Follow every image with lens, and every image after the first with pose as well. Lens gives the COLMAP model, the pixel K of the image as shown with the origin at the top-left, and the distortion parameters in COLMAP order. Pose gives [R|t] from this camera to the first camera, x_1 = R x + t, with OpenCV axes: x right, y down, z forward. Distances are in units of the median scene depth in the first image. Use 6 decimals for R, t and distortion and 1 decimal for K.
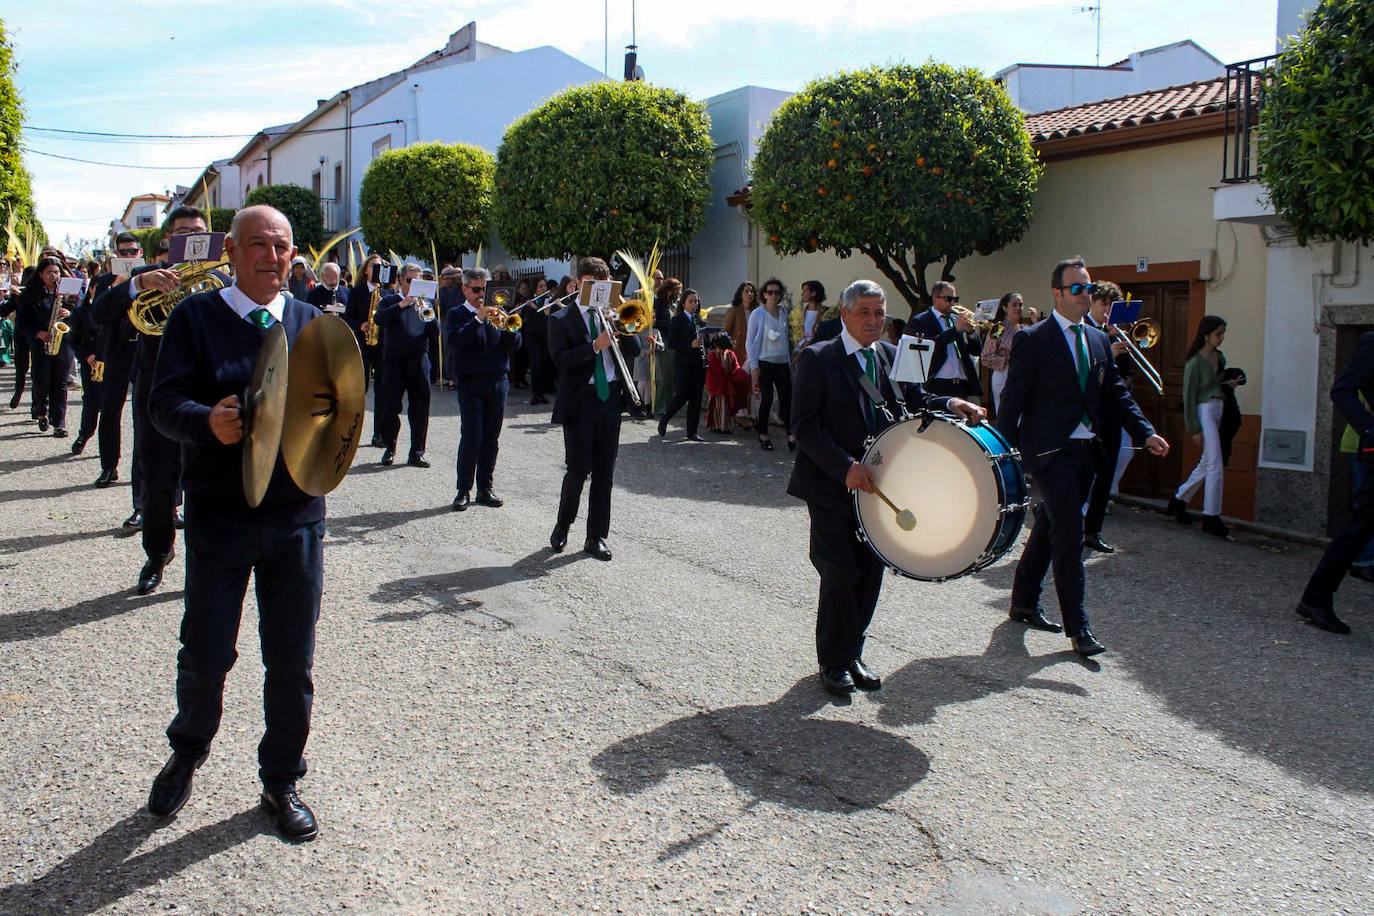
lens RADIAL K [[1158.5, 0, 682.8], [0, 1158.5, 464.4], [0, 0, 1]] dist [-0.172276, 0.152295]
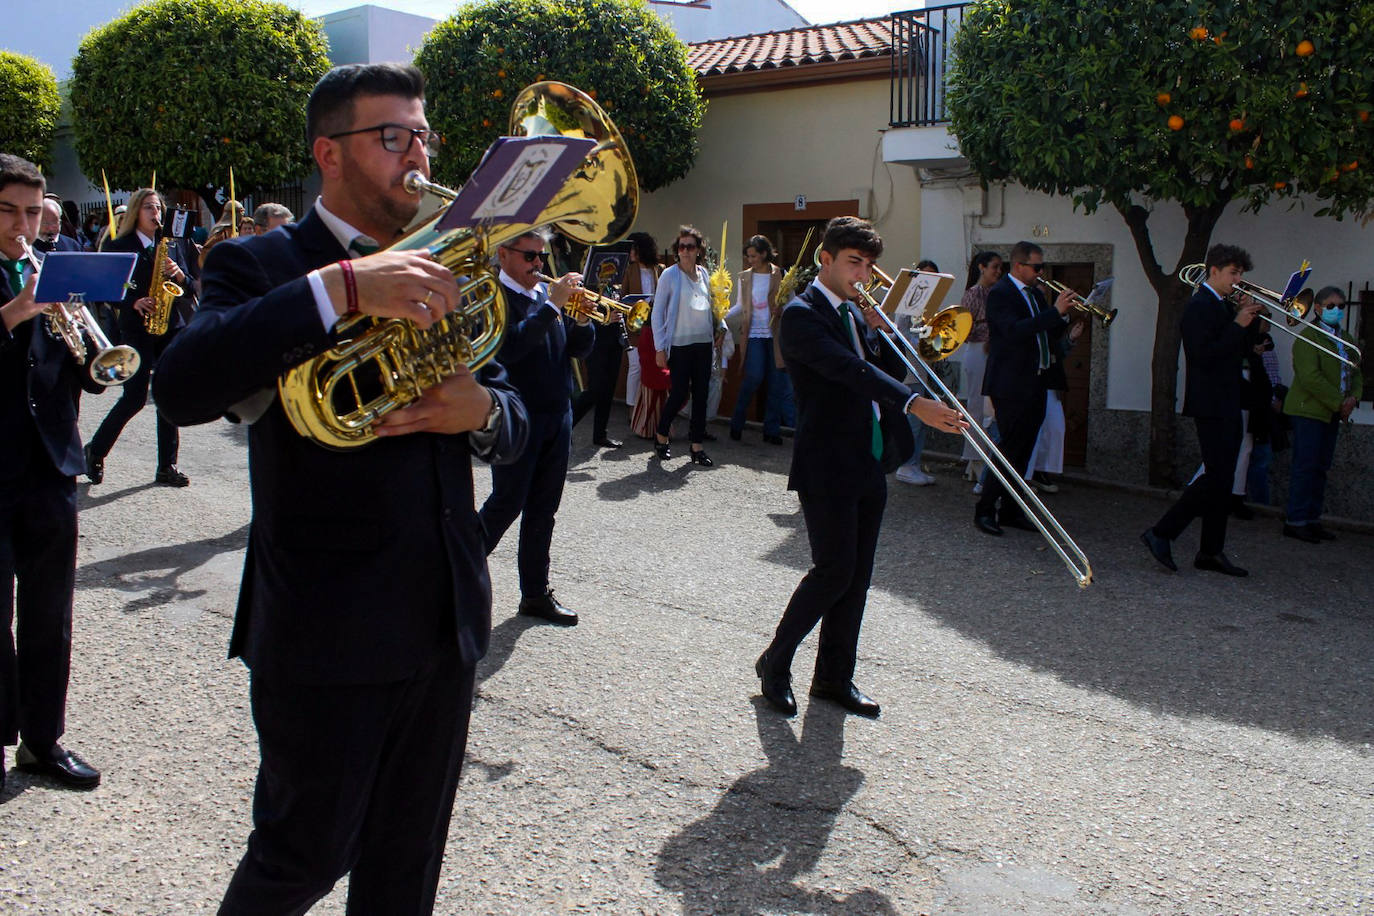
lens RADIAL K [[1158.5, 0, 684.9], [0, 1158.5, 453.2], [0, 0, 1]] dist [-0.172276, 0.152295]
pose [[0.929216, -0.061331, 0.364412, -0.083386], [0.042777, 0.997354, 0.058778, -0.016248], [-0.367053, -0.039029, 0.929381, 0.061779]]
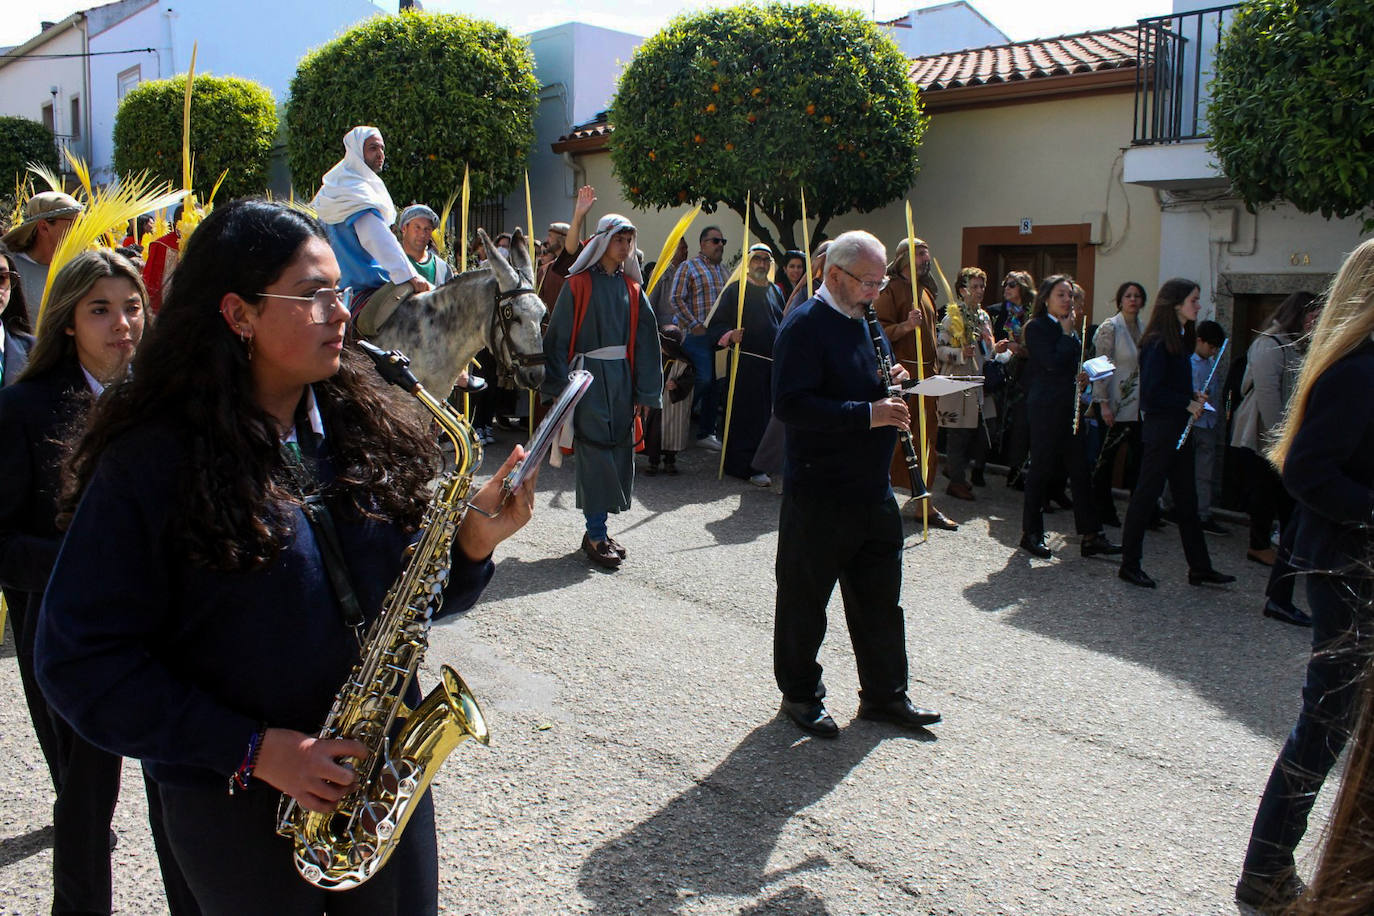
lens RADIAL K [[1158.5, 0, 674.5], [0, 1158.5, 461.0], [0, 0, 1]] dist [-0.172276, 0.152295]
pose [[0.977970, -0.023163, 0.207457, -0.088282], [0.014873, 0.999031, 0.041432, -0.022553], [-0.208215, -0.037434, 0.977366, 0.112738]]
